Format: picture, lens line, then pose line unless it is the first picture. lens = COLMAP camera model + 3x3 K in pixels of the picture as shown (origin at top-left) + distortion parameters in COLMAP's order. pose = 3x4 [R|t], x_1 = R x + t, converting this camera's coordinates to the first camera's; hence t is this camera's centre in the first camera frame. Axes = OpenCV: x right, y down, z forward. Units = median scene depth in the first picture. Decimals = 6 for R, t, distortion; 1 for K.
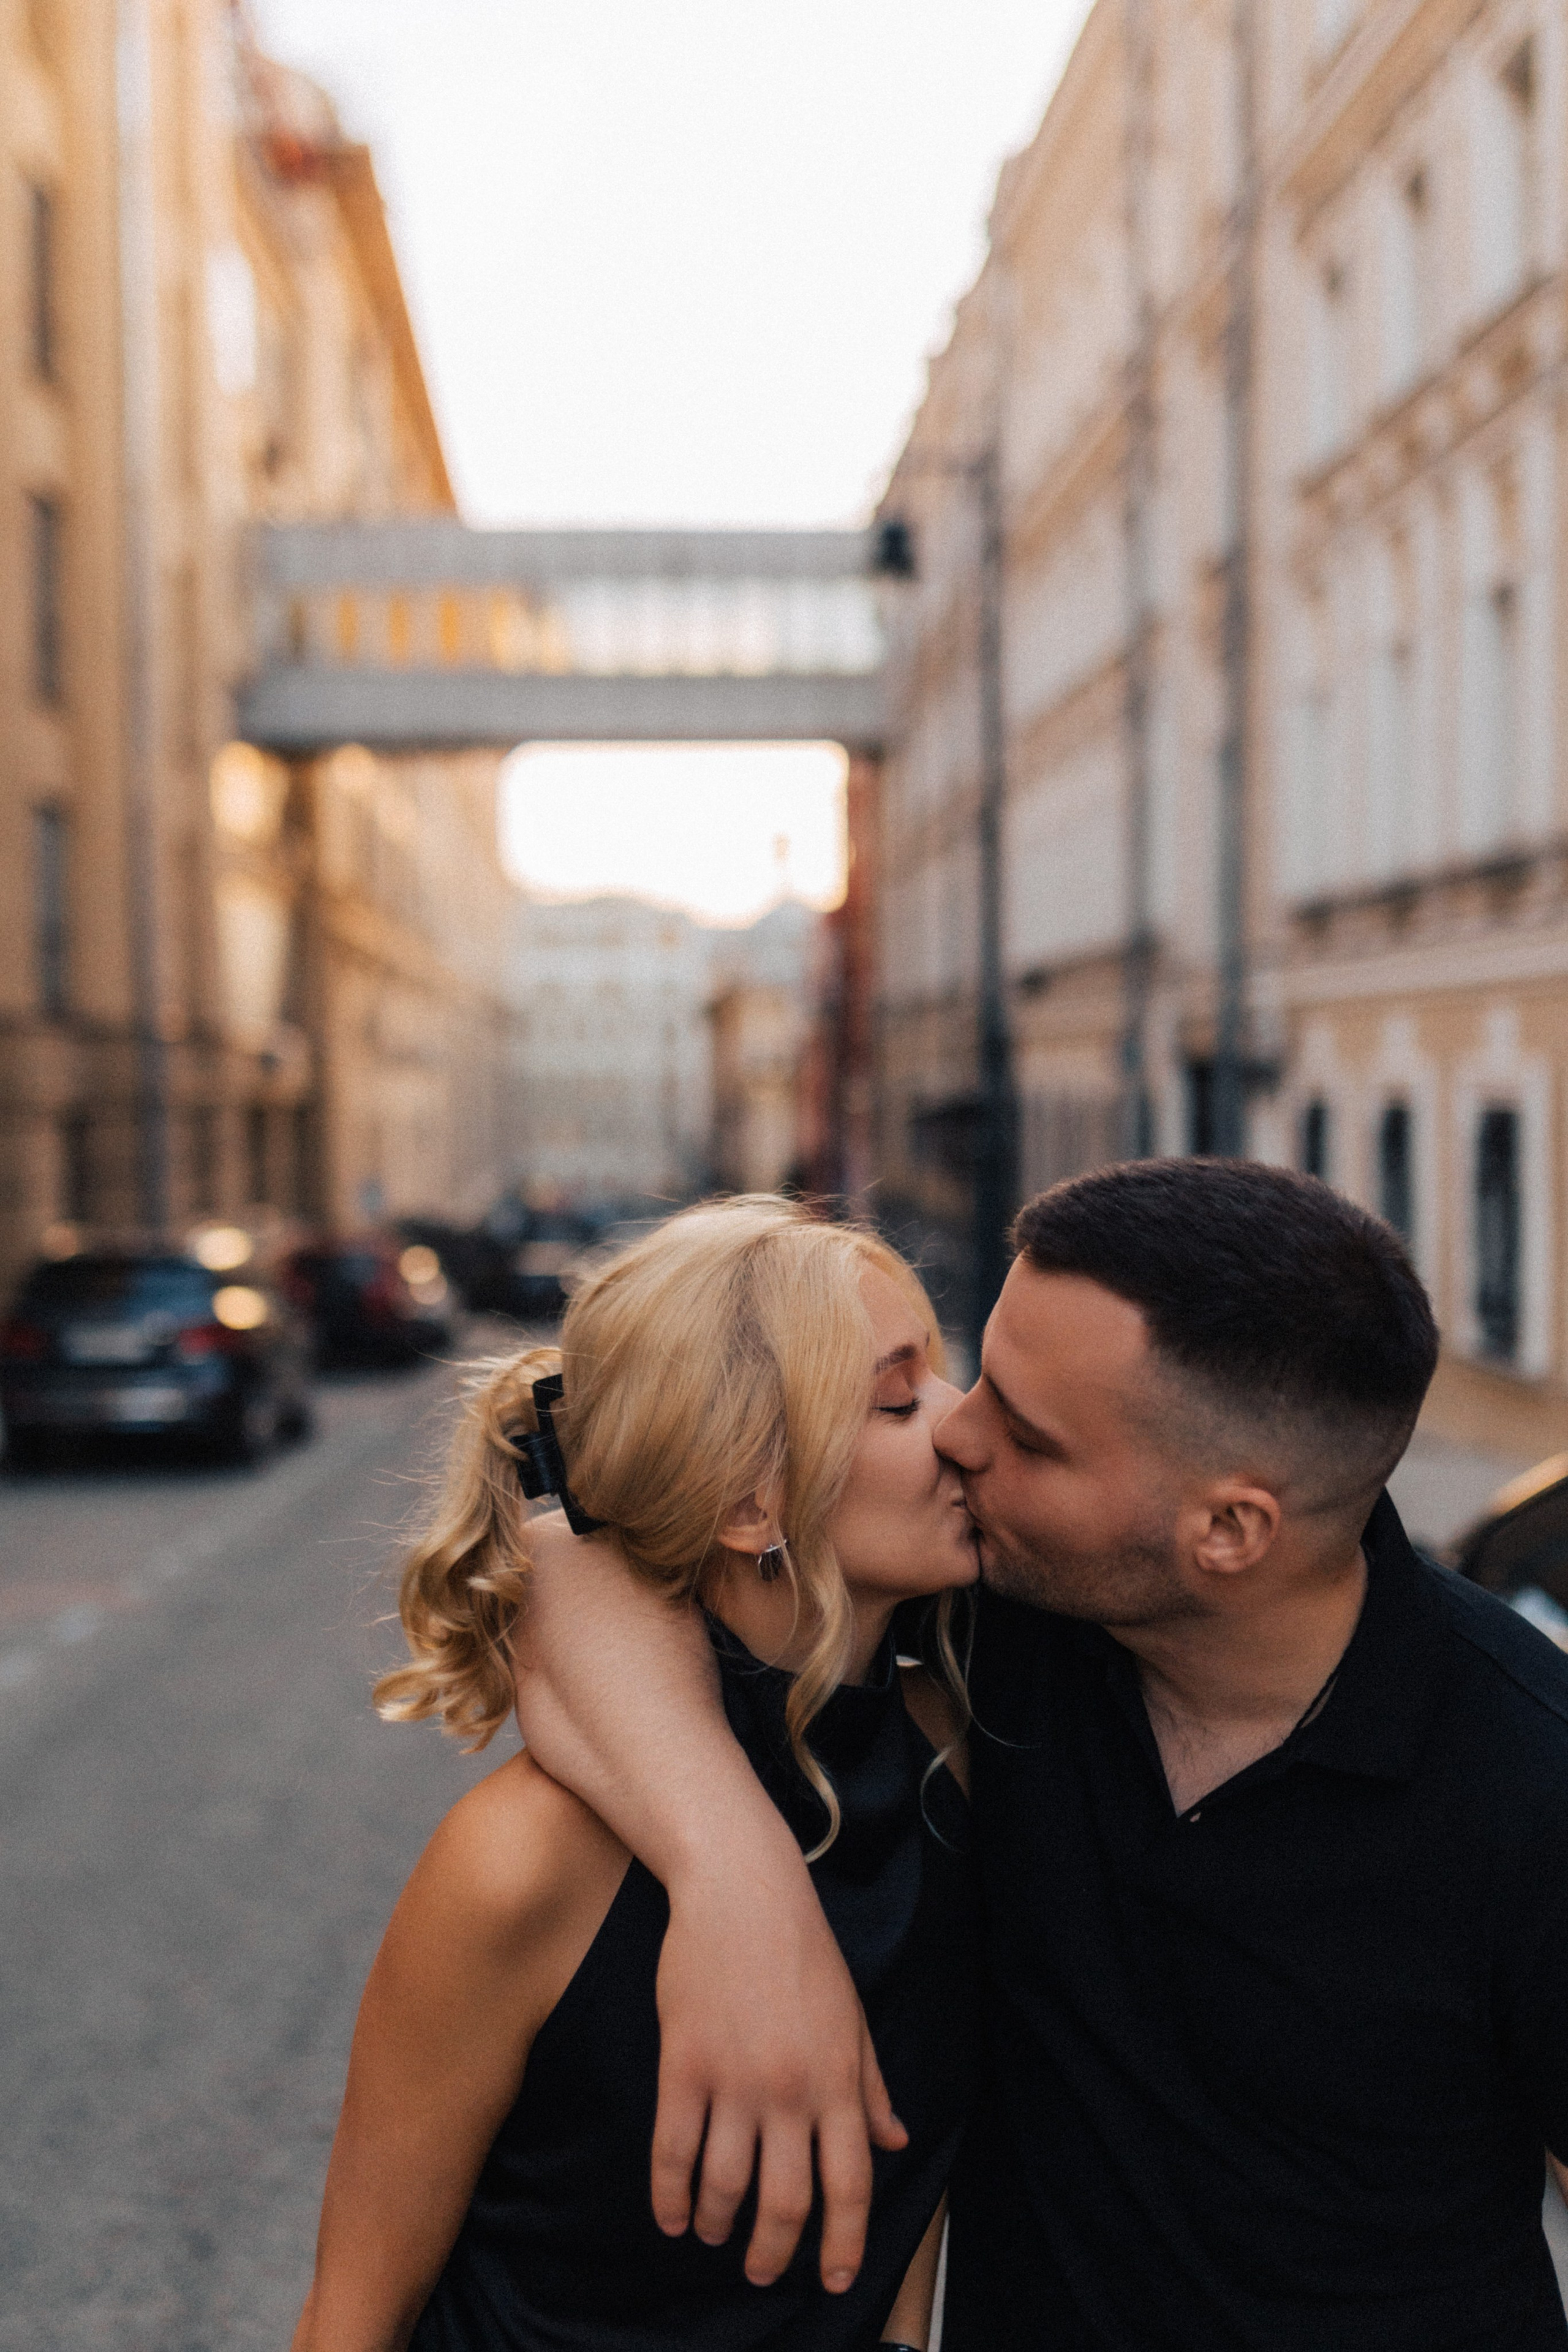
lens RADIAL K [[2293.5, 0, 792.6], [0, 2293.5, 1175.5], [0, 0, 1]] dist [0.008524, 0.000000]
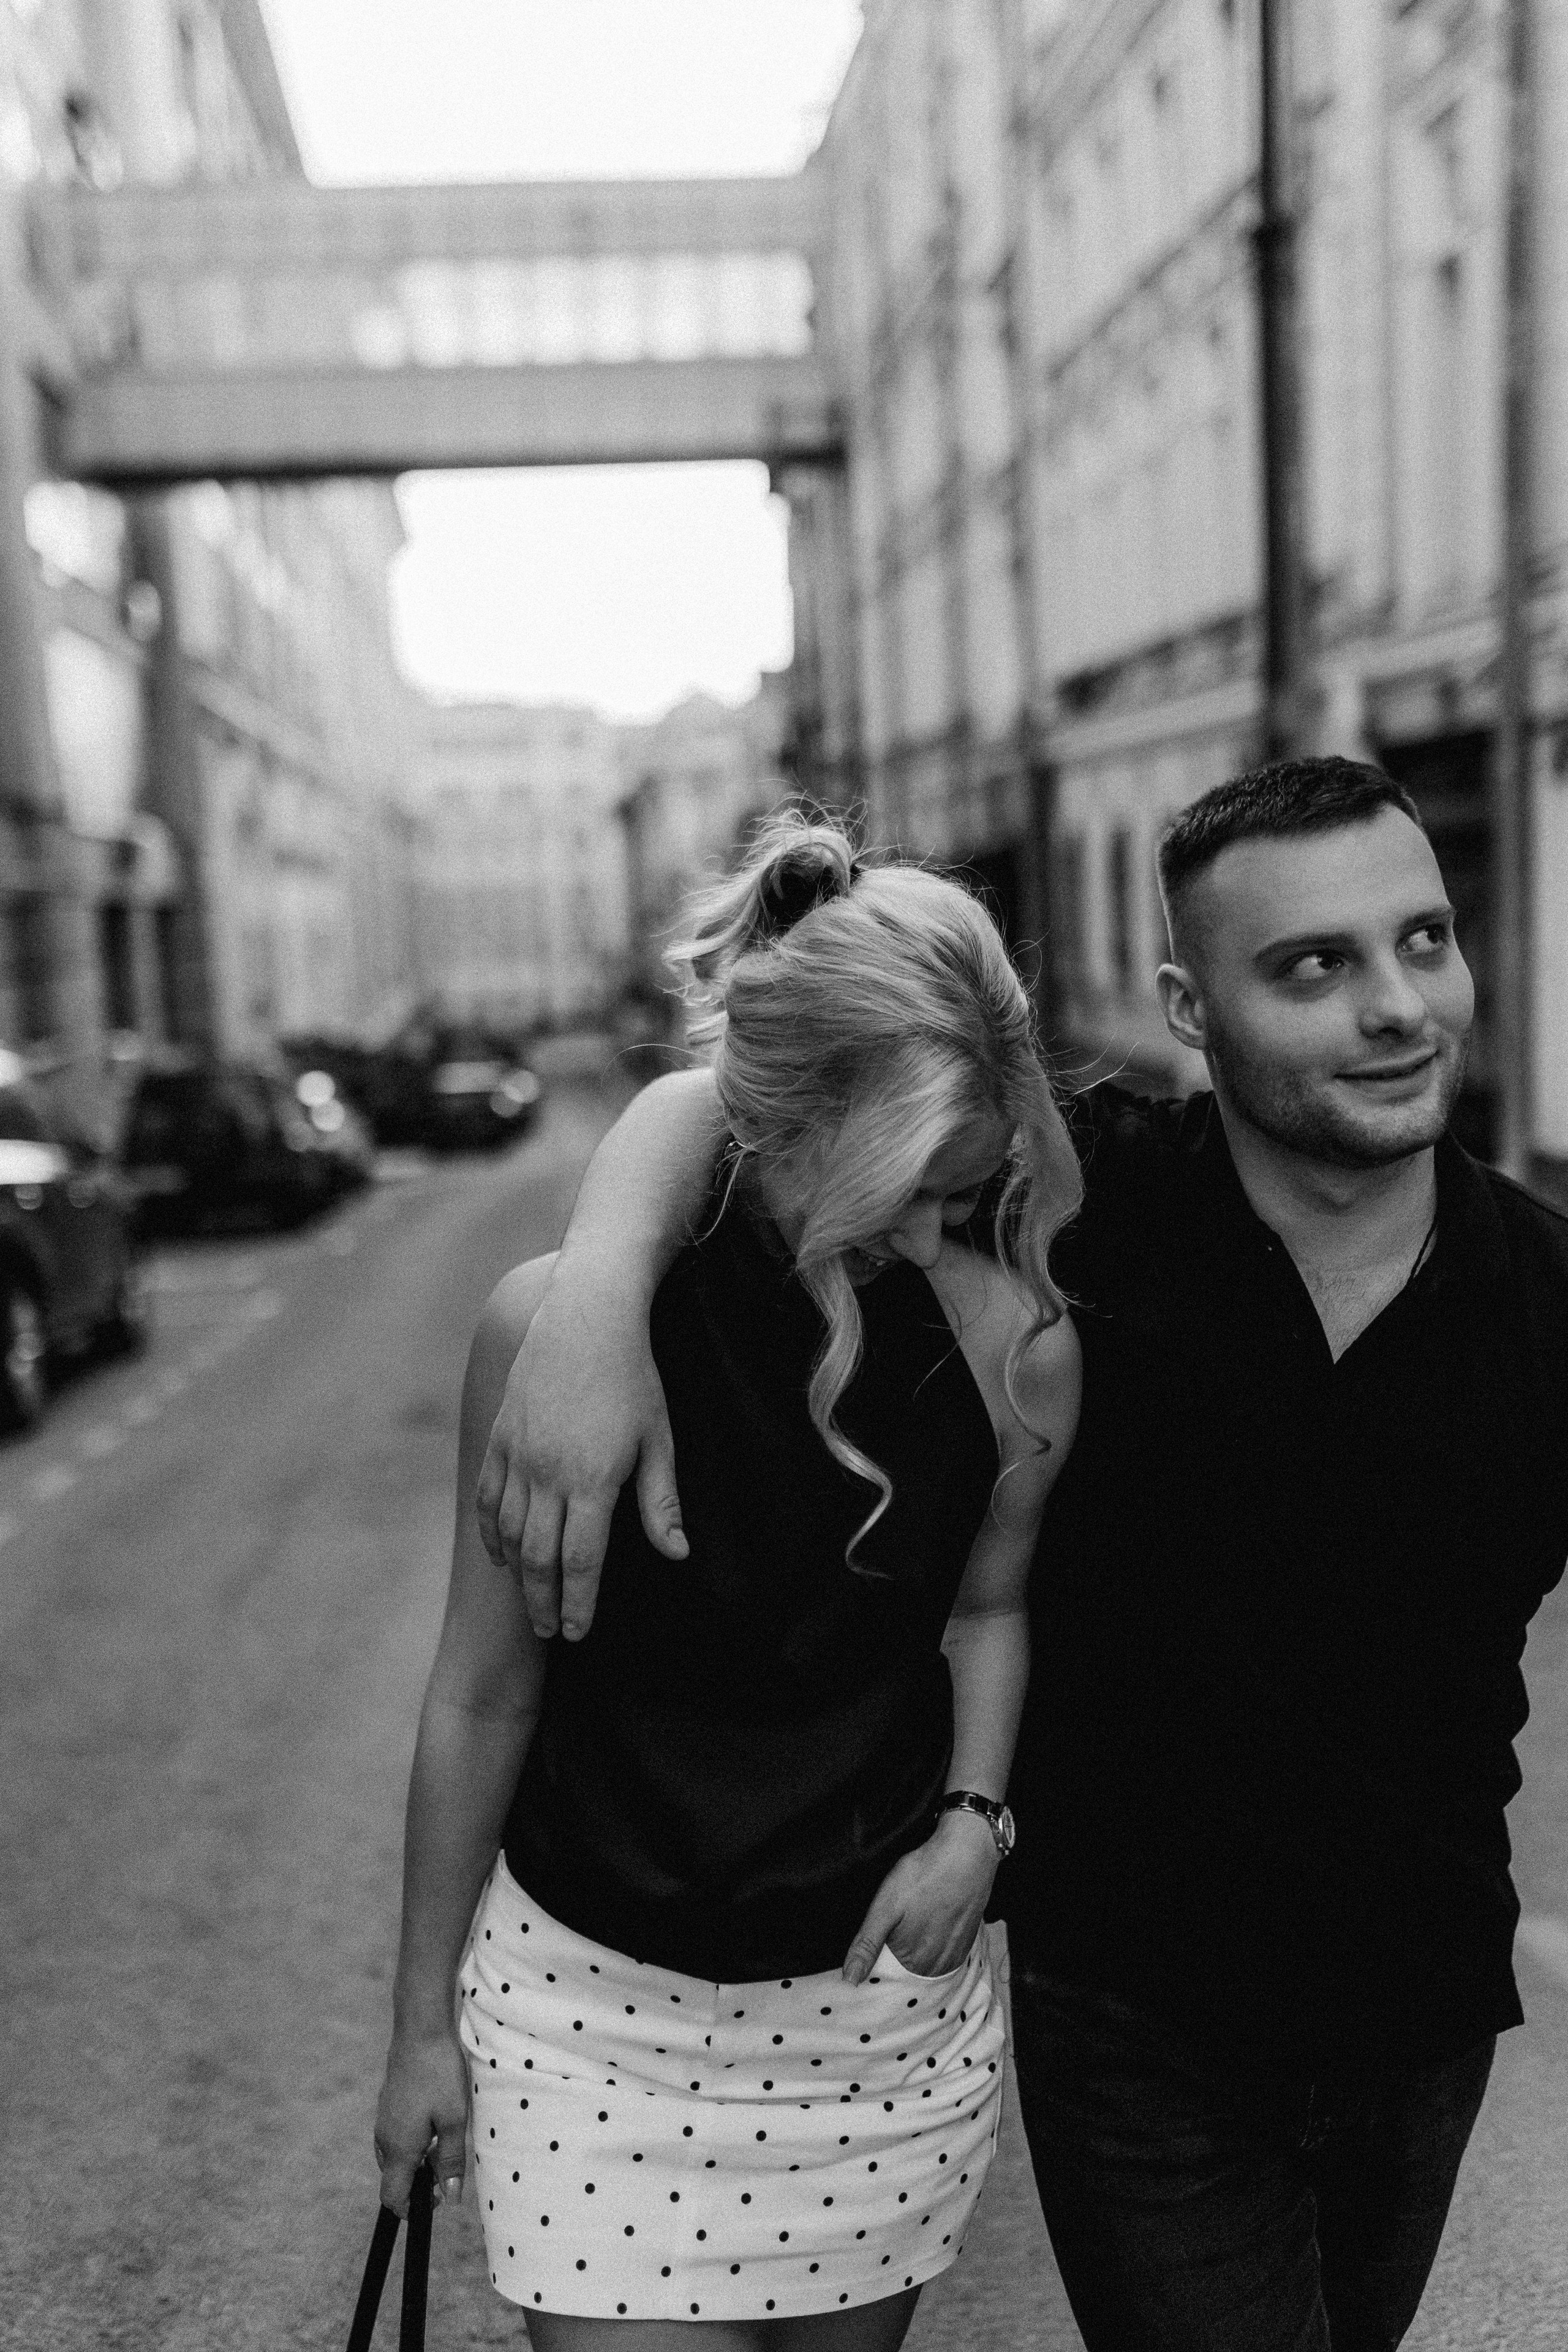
lens RADIAL K [[2293.5, 0, 790.7], [0, 2293.5, 1194.8], [0, 0, 1]] dist [0.008524, 0.000000]
pose [[0.998537, -0.042556, 0.033365, -0.015158], [0.039381, 0.995103, 0.090657, 0.006126], [-0.037060, -0.089210, 0.995323, 0.119518]]
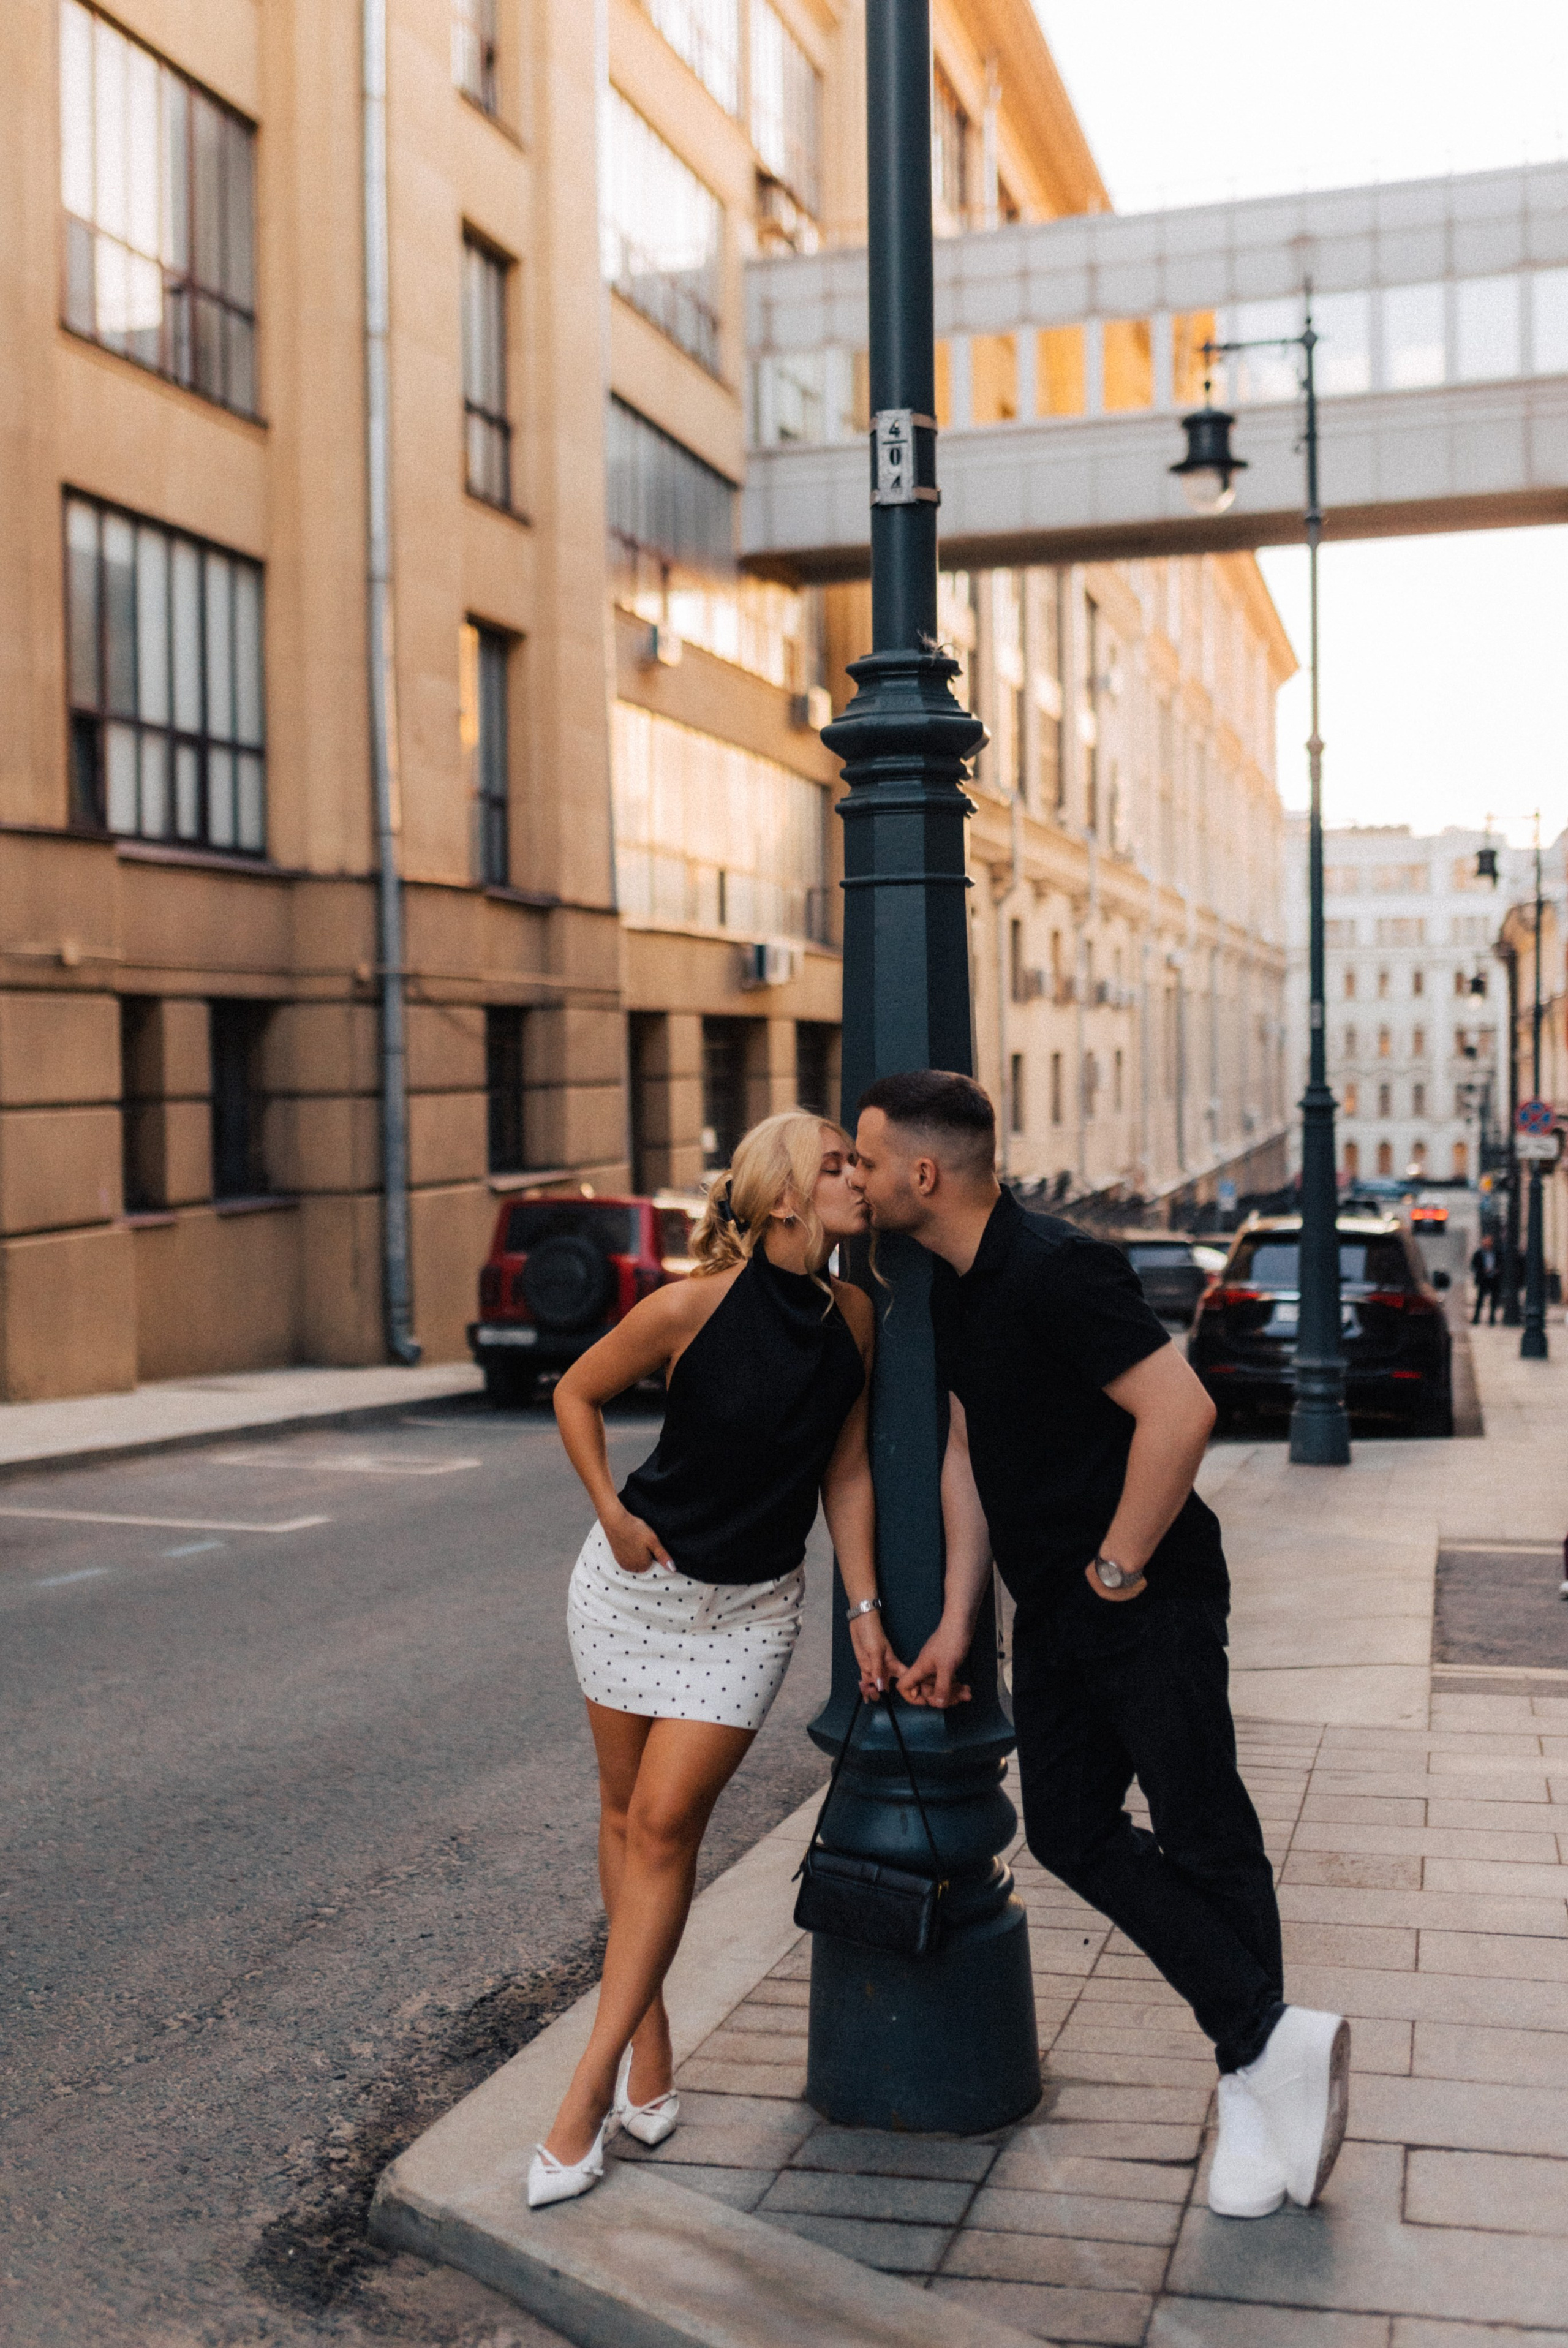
lens RADIAL K [[2411.1, 0, 770.9], [0, 2411.1, 1124.7], [0, 0, 1]] dist [-0.004375, 0.000000]
pose [[0.941570, 0.003385, -0.336800, 0.039174], [-0.006917, 0.999933, -0.009287, 0.007830], [0.336746, 0.011074, 0.941531, 0.206342]]
